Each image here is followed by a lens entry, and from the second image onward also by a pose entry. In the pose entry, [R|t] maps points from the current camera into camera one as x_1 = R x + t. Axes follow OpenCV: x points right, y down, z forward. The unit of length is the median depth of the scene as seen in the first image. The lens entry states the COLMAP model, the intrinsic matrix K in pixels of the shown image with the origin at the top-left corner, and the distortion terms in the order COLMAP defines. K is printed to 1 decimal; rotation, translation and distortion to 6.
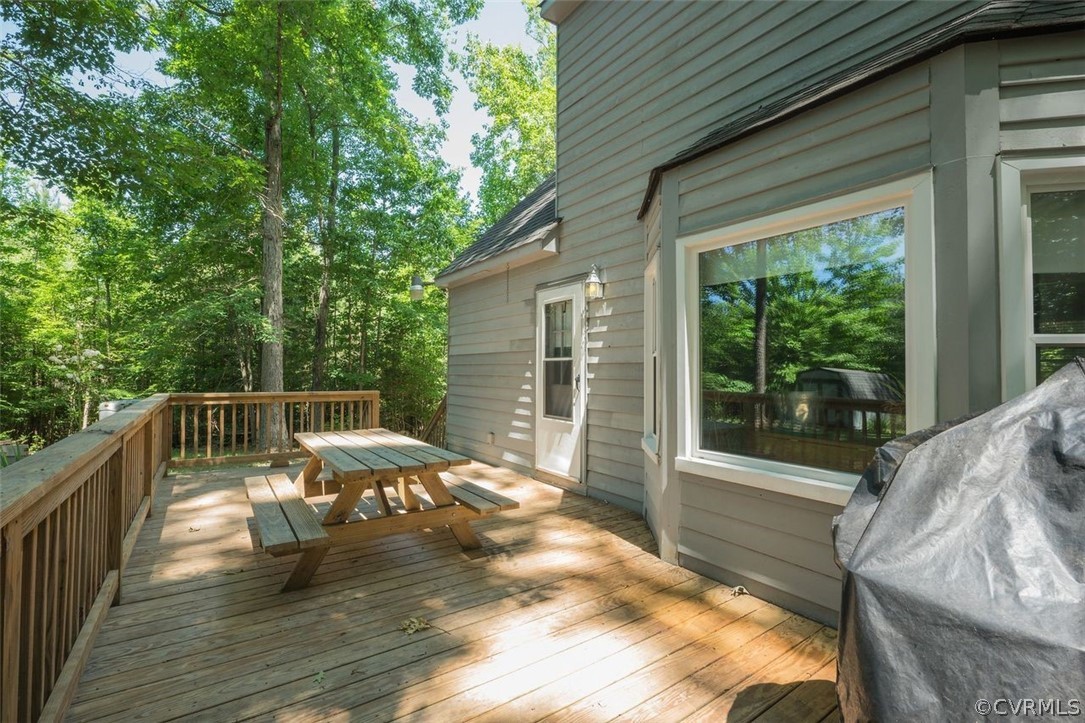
lens RADIAL K [[479.9, 0, 538.6], [0, 479.9, 358.0], [0, 0, 1]] dist [-0.002000, -0.000983]
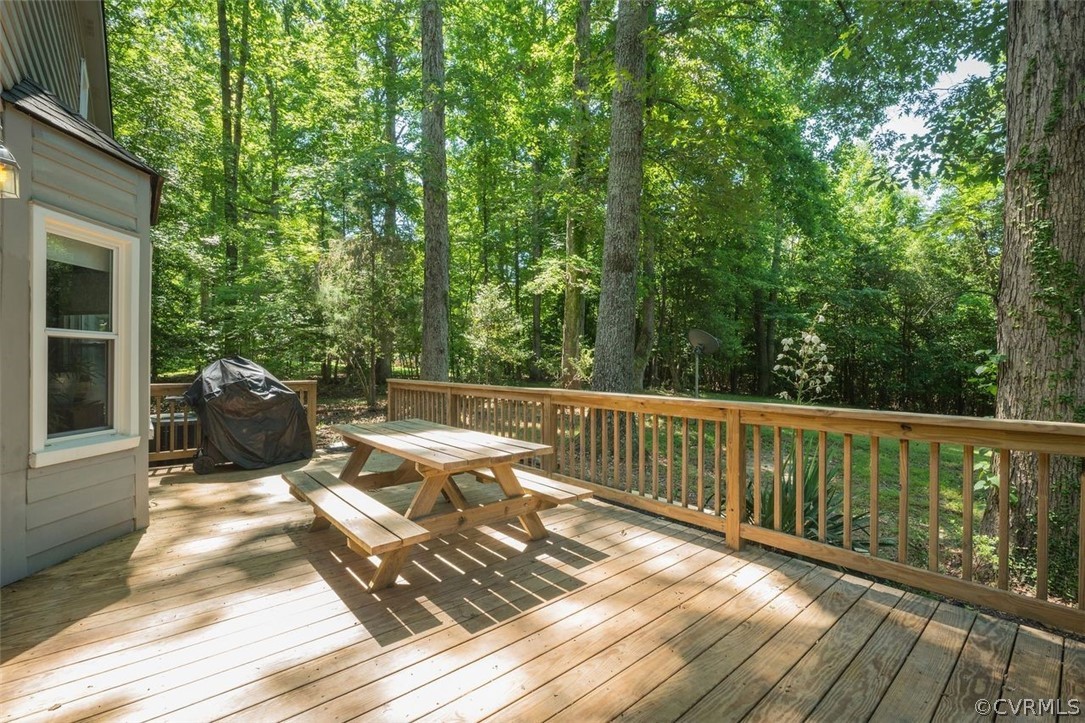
lens RADIAL K [[479.9, 0, 548.9], [0, 479.9, 357.9], [0, 0, 1]] dist [-0.002000, -0.000983]
pose [[-0.993928, -0.013378, -0.109214, -0.486165], [-0.011901, 0.999829, -0.014167, 0.031969], [0.109385, -0.012781, -0.993917, 1.973051]]
